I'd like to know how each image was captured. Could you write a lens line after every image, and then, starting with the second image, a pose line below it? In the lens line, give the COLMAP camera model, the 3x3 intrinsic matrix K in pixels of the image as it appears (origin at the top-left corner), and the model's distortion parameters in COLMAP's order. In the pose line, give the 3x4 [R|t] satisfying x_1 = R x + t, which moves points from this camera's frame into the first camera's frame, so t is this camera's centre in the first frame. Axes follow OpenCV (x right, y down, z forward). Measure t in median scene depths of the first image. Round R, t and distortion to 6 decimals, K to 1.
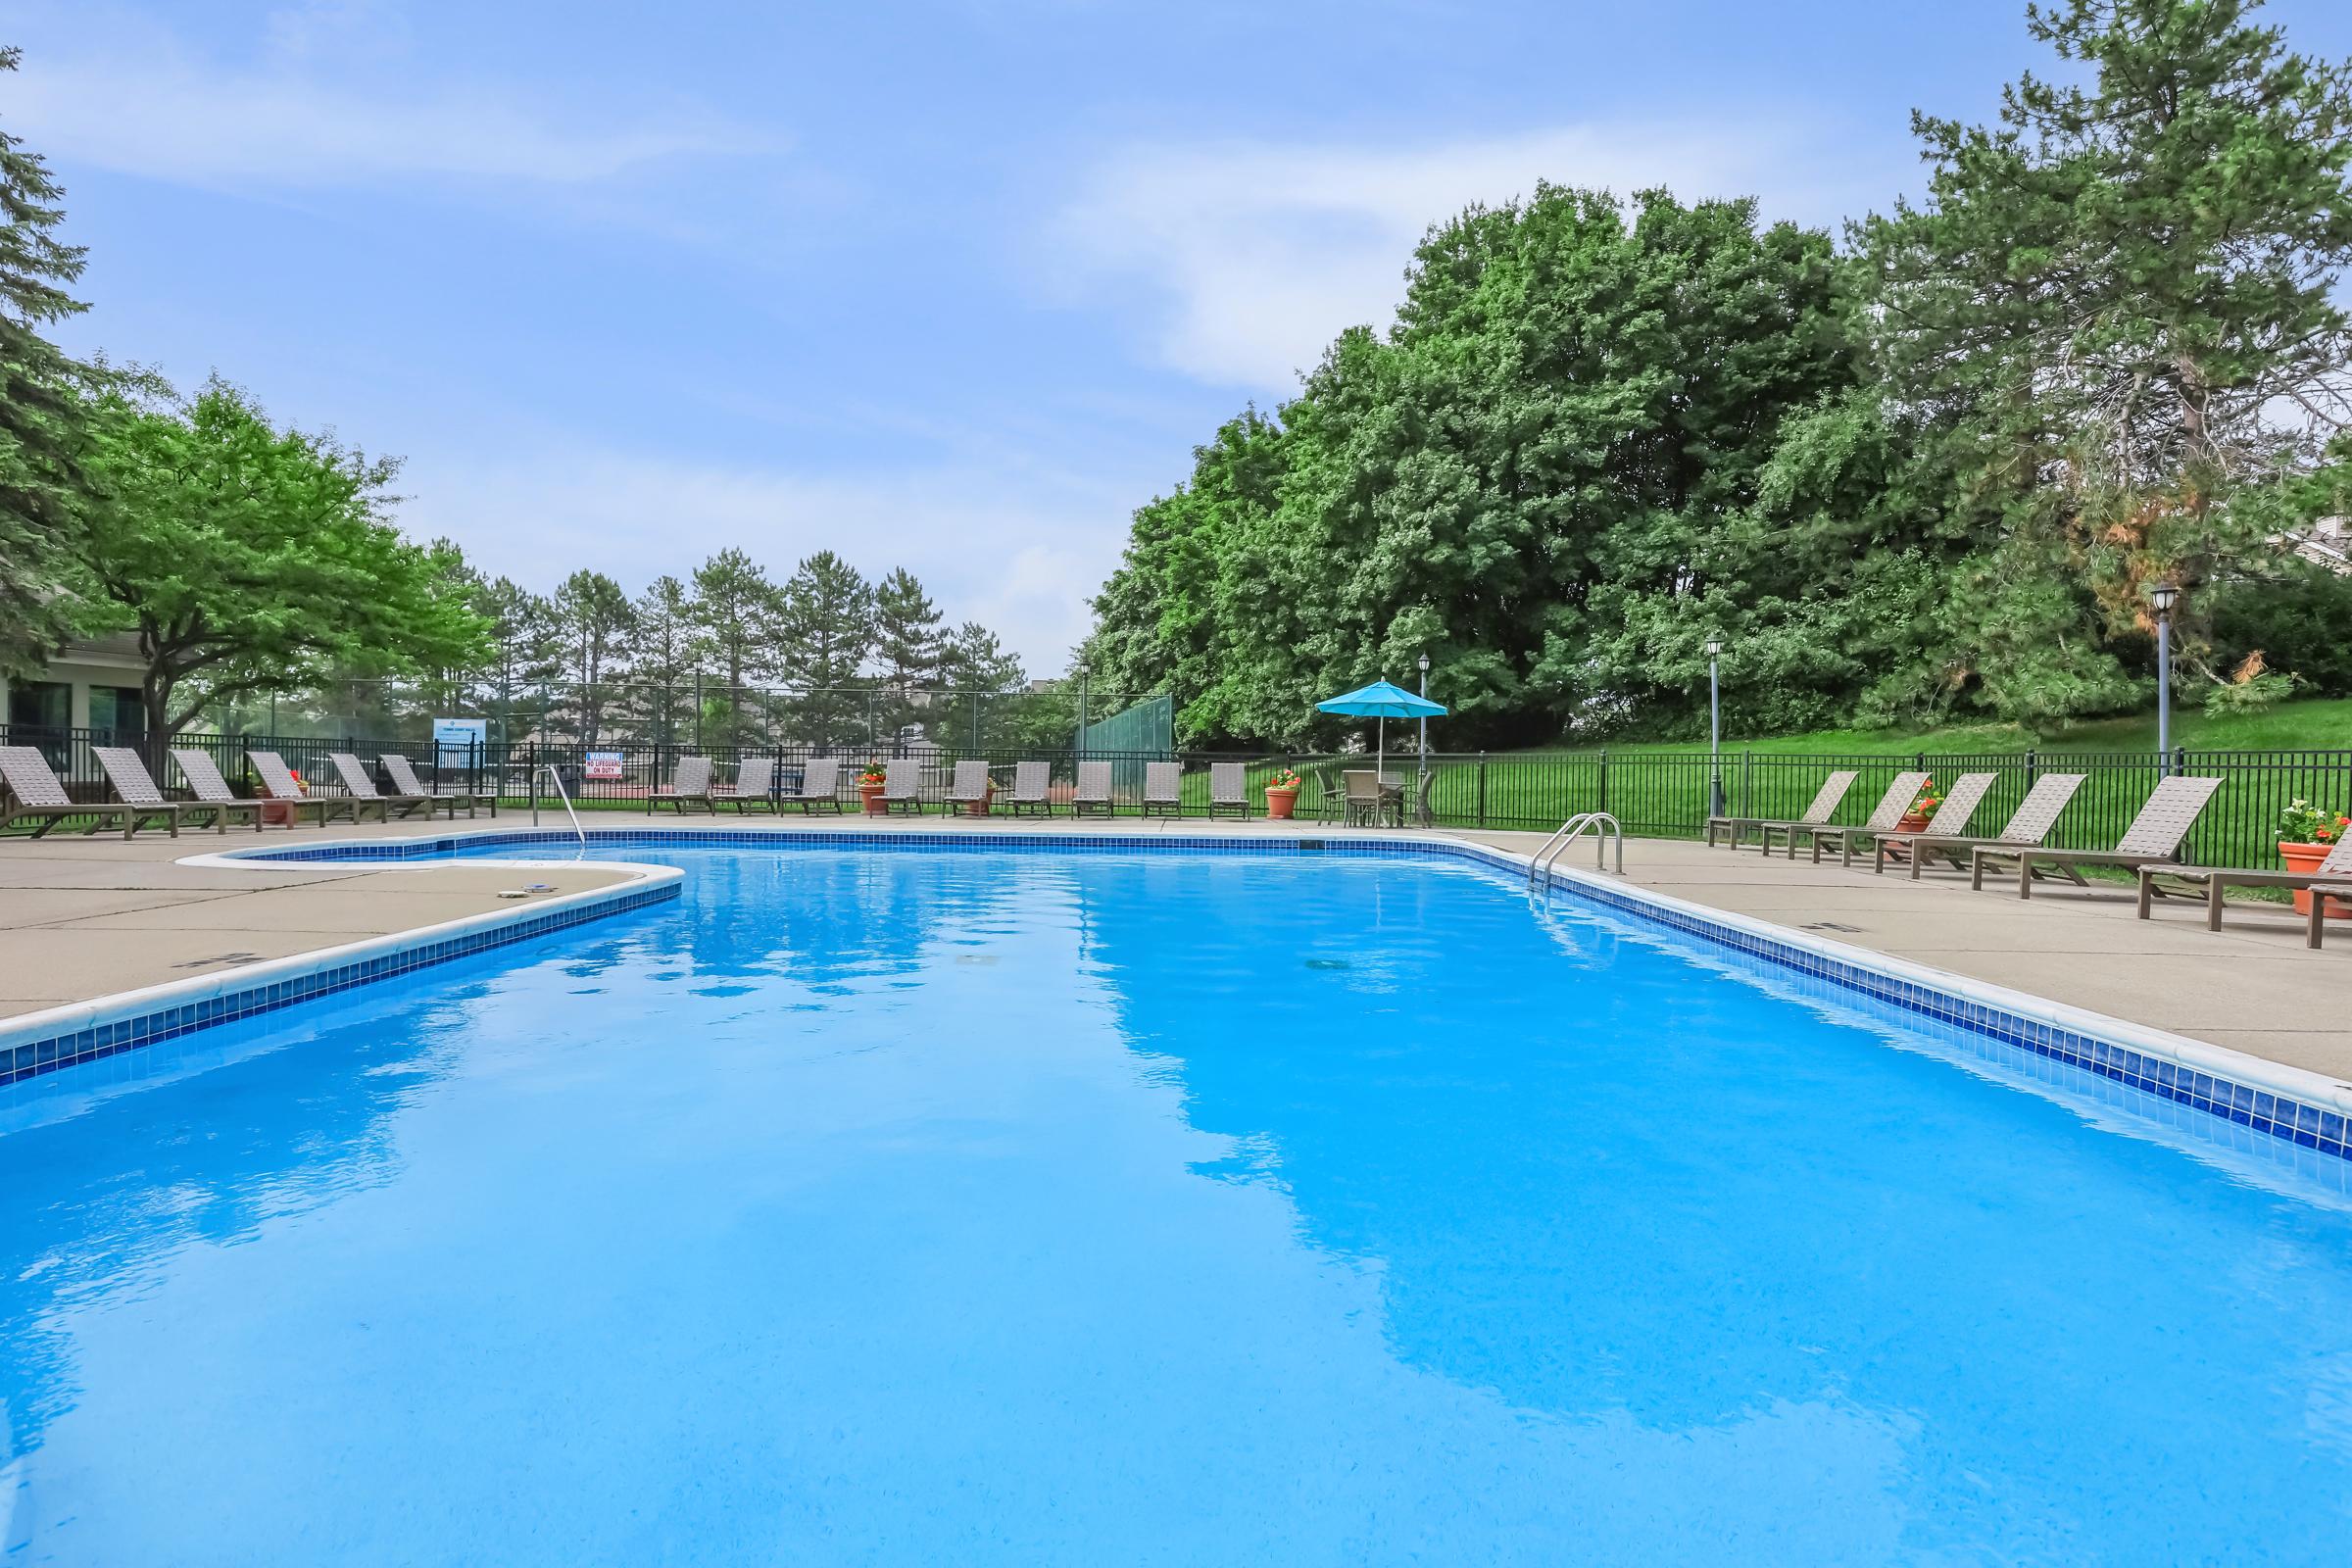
lens RADIAL K [[1336.1, 0, 1183.4], [0, 1336.1, 794.8], [0, 0, 1]] dist [0.026834, 0.000389]
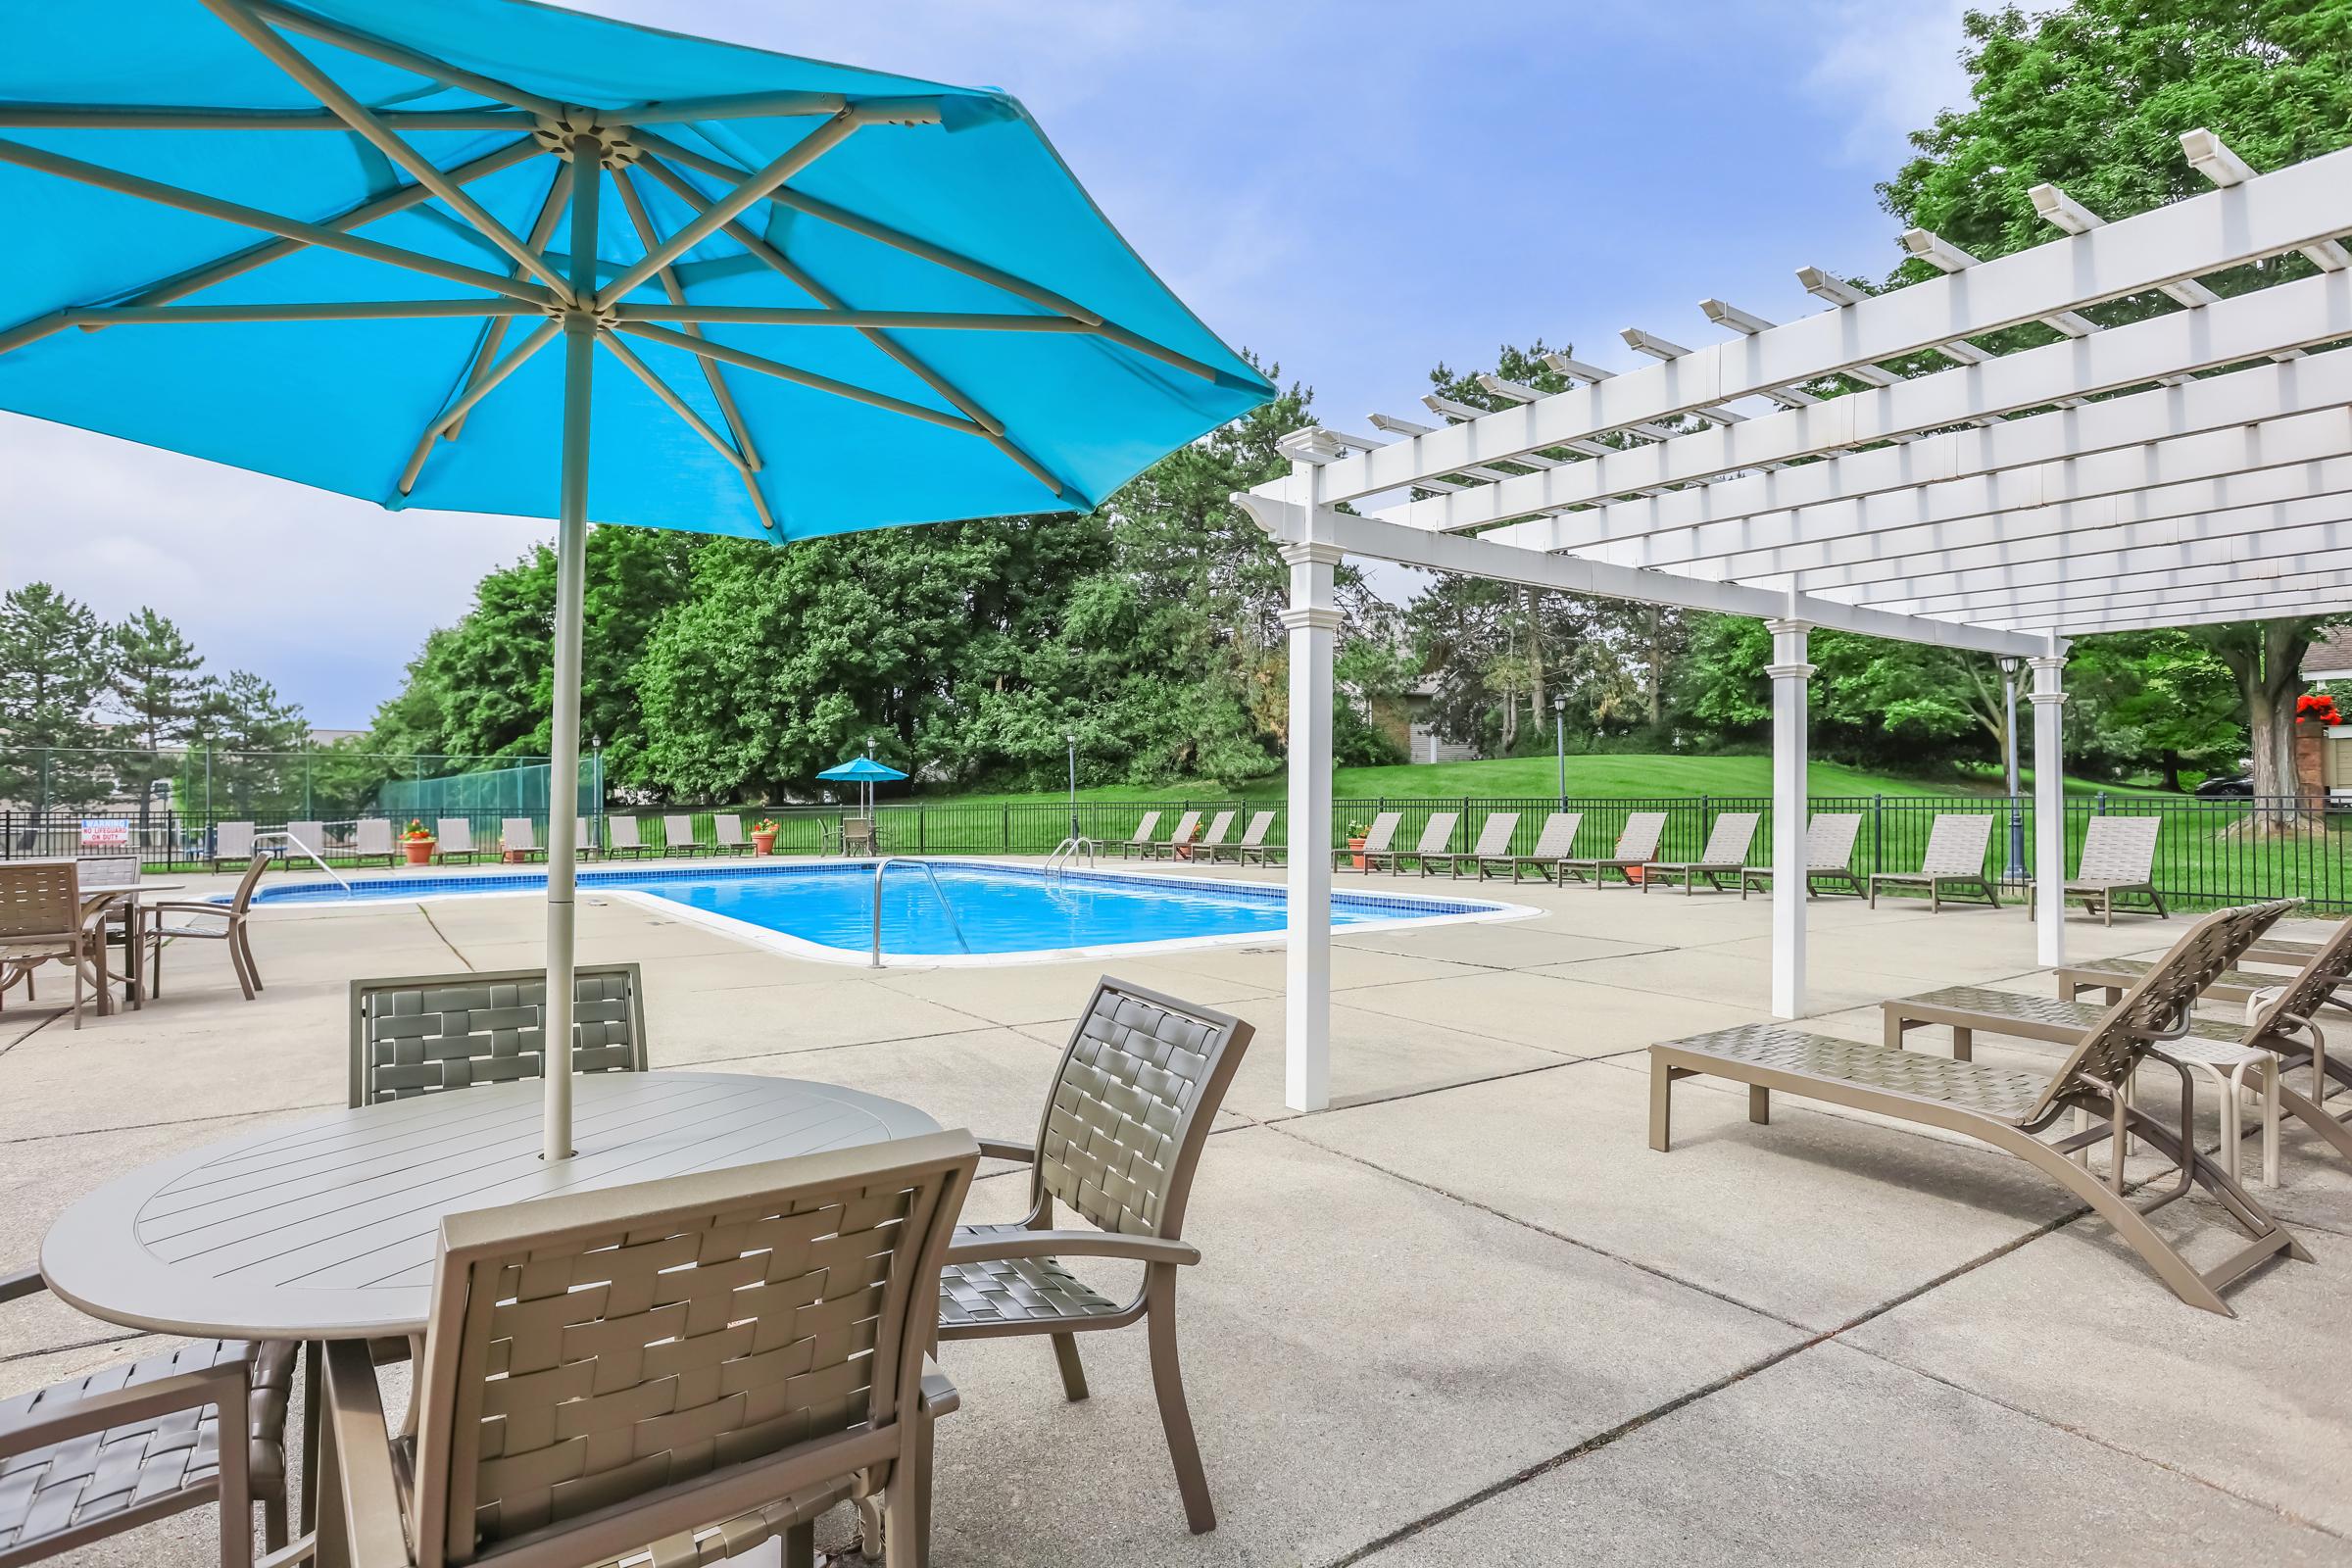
lens RADIAL K [[1297.8, 0, 1176.6], [0, 1297.8, 776.7], [0, 0, 1]] dist [0.000941, 0.000166]
pose [[0.828218, -0.007907, 0.560351, -0.279210], [0.032534, 0.998892, -0.033990, -0.003007], [-0.559461, 0.046382, 0.827558, -0.272746]]
